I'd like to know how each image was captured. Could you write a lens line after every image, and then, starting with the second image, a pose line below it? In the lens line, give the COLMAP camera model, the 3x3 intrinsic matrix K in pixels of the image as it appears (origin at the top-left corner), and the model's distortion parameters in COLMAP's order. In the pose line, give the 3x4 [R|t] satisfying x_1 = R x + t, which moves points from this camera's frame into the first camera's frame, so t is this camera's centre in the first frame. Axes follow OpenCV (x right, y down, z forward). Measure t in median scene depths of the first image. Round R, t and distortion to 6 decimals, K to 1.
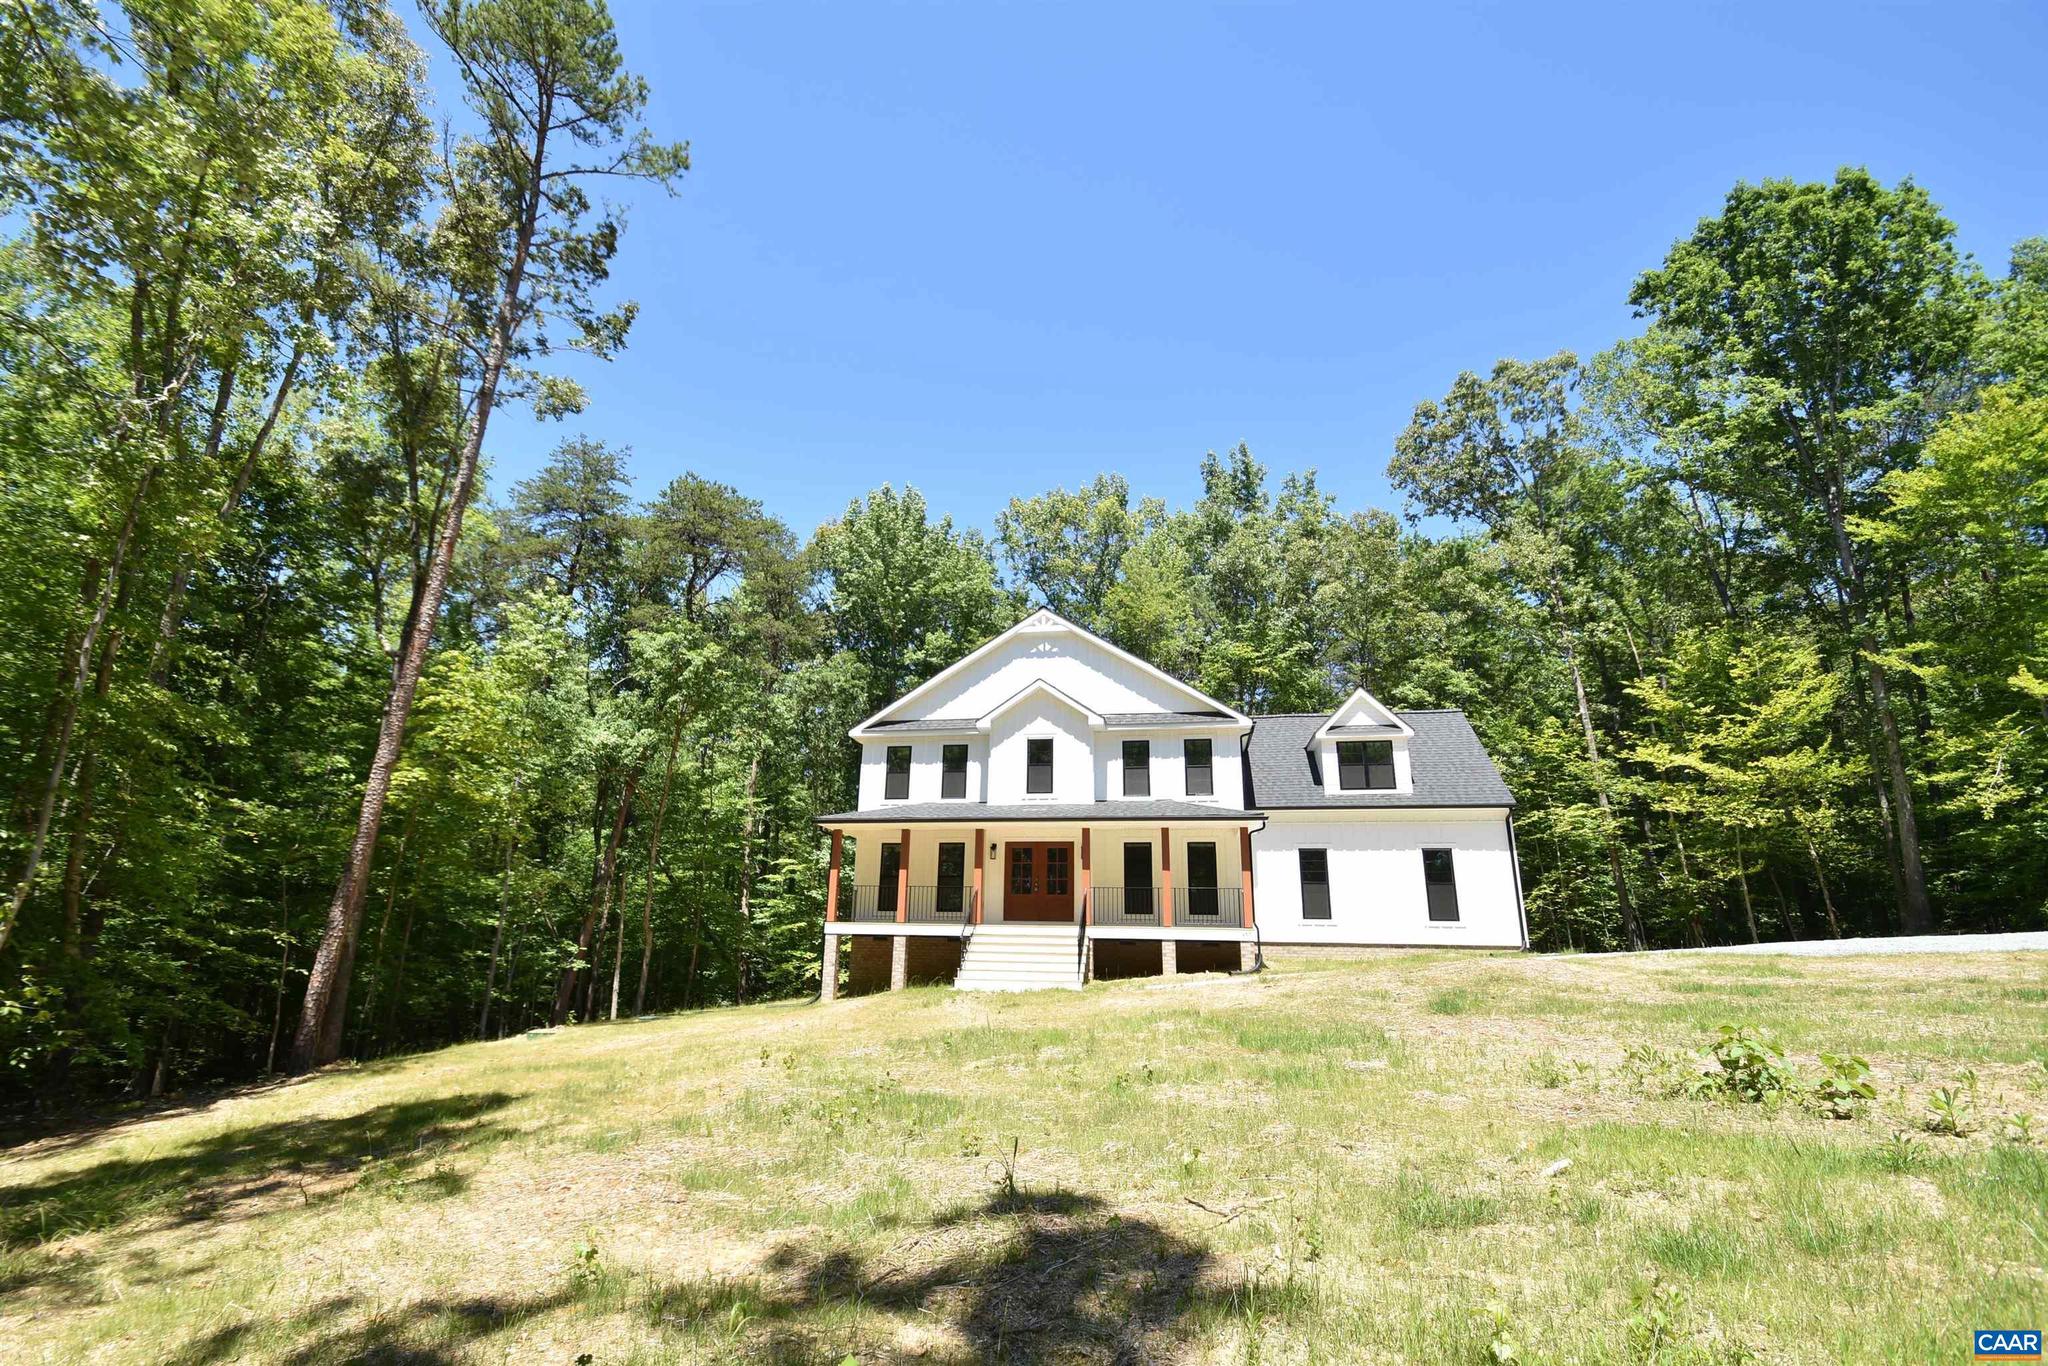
lens RADIAL K [[896.8, 0, 1018.1], [0, 896.8, 701.5], [0, 0, 1]] dist [0.010432, -0.012619]
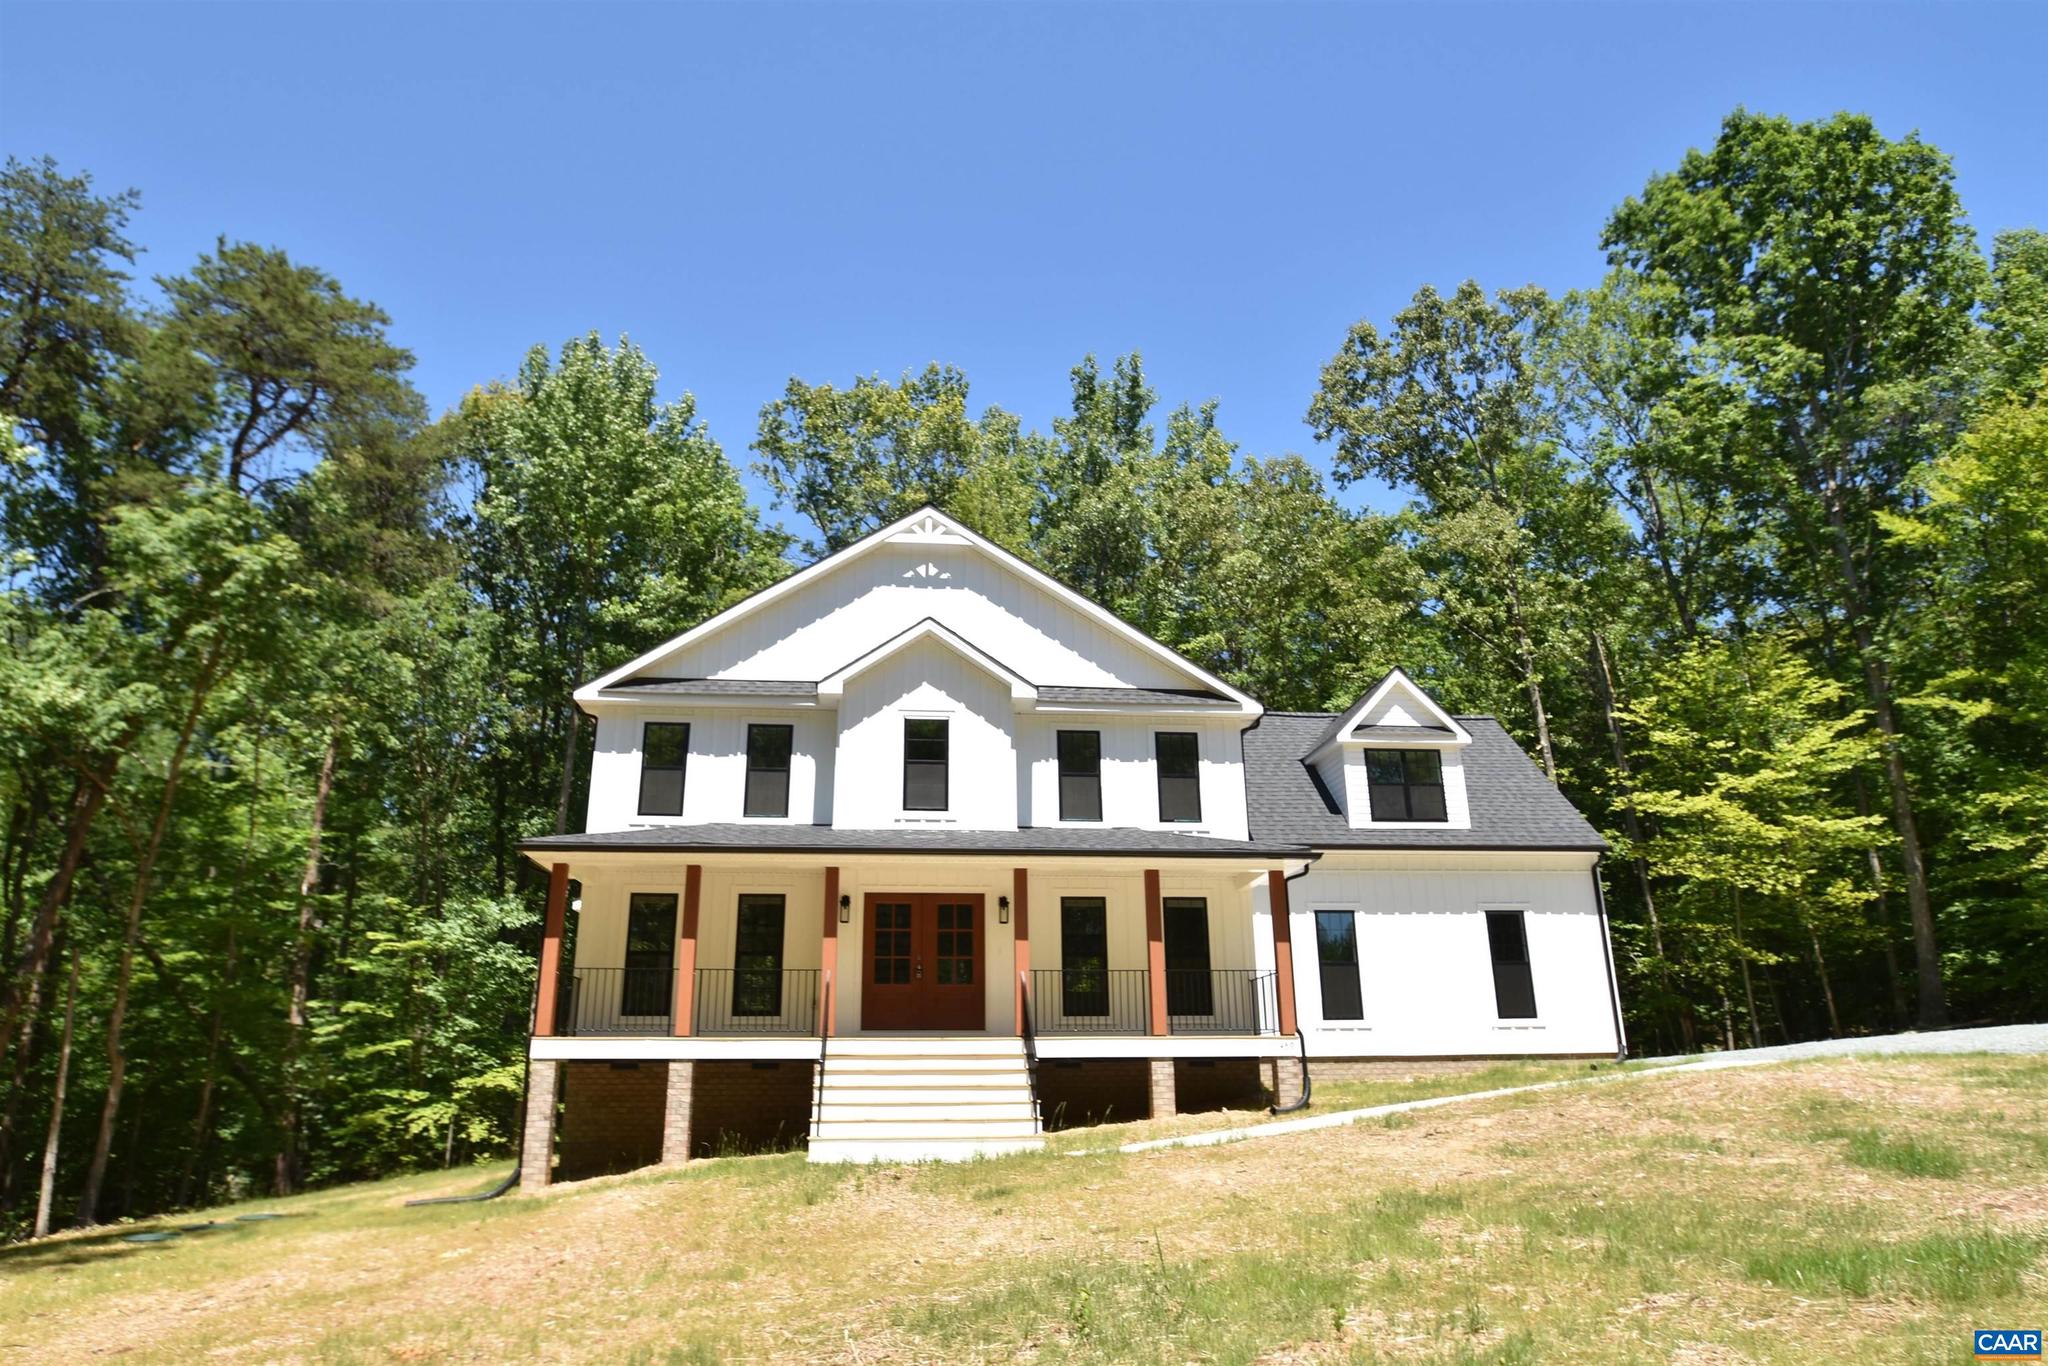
lens RADIAL K [[1209.1, 0, 1032.7], [0, 1209.1, 701.2], [0, 0, 1]] dist [-0.021938, -0.004807]
pose [[0.960263, 0.058240, 0.272952, -0.097161], [-0.050225, 0.998079, -0.036265, 0.042781], [-0.274540, 0.021114, 0.961344, 0.169871]]
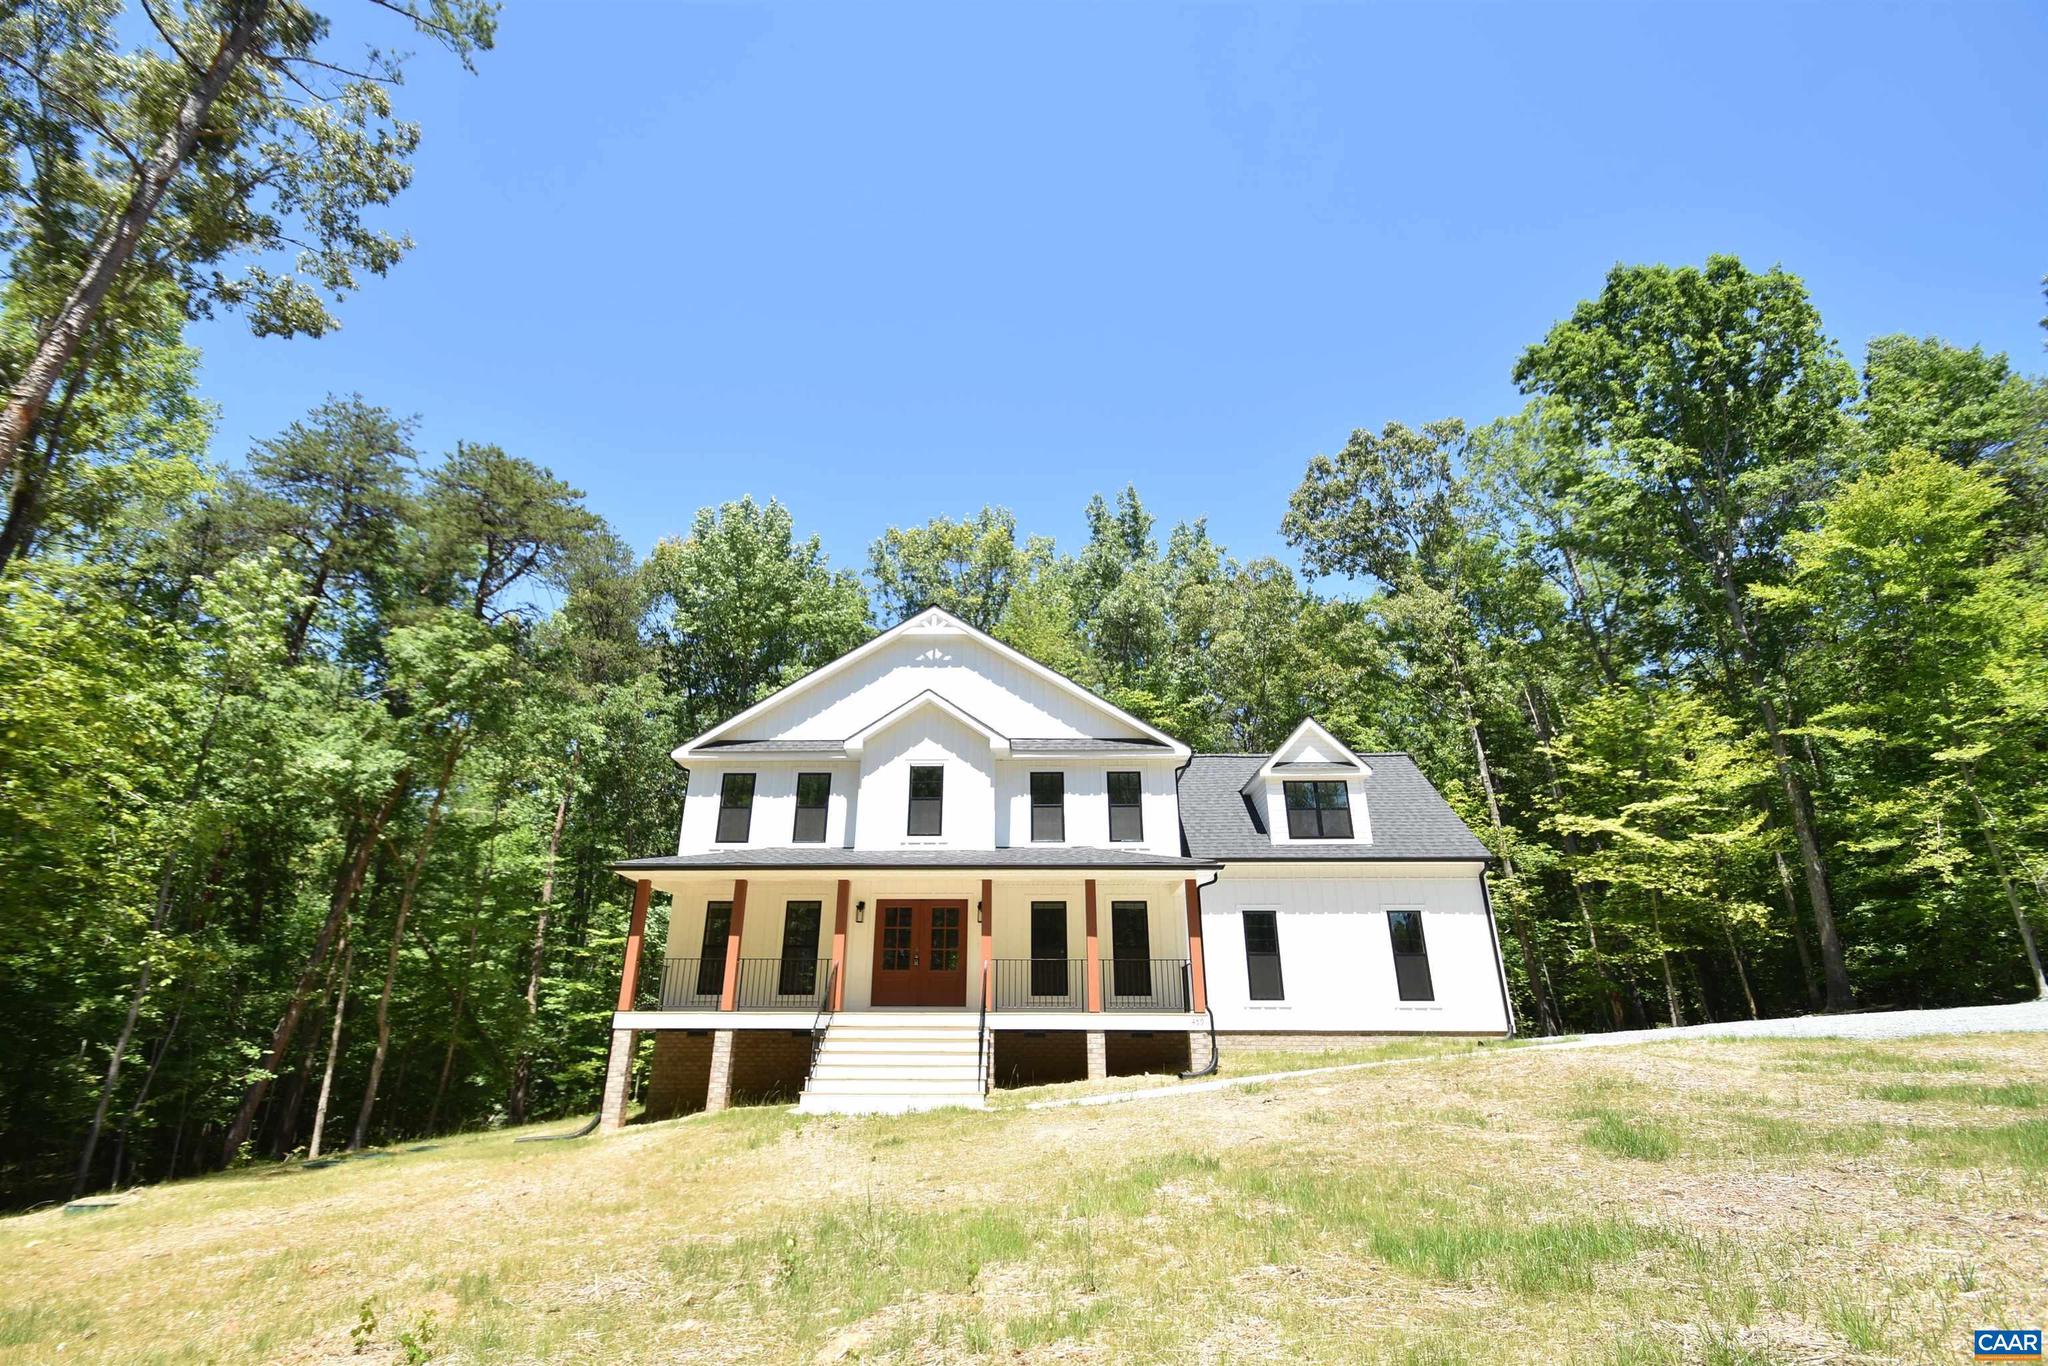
lens RADIAL K [[896.8, 0, 1015.9], [0, 896.8, 701.5], [0, 0, 1]] dist [0.010432, -0.012619]
pose [[0.987274, 0.041783, 0.153444, -0.016220], [-0.028324, 0.995640, -0.088873, 0.041058], [-0.156488, 0.083396, 0.984153, 0.169361]]
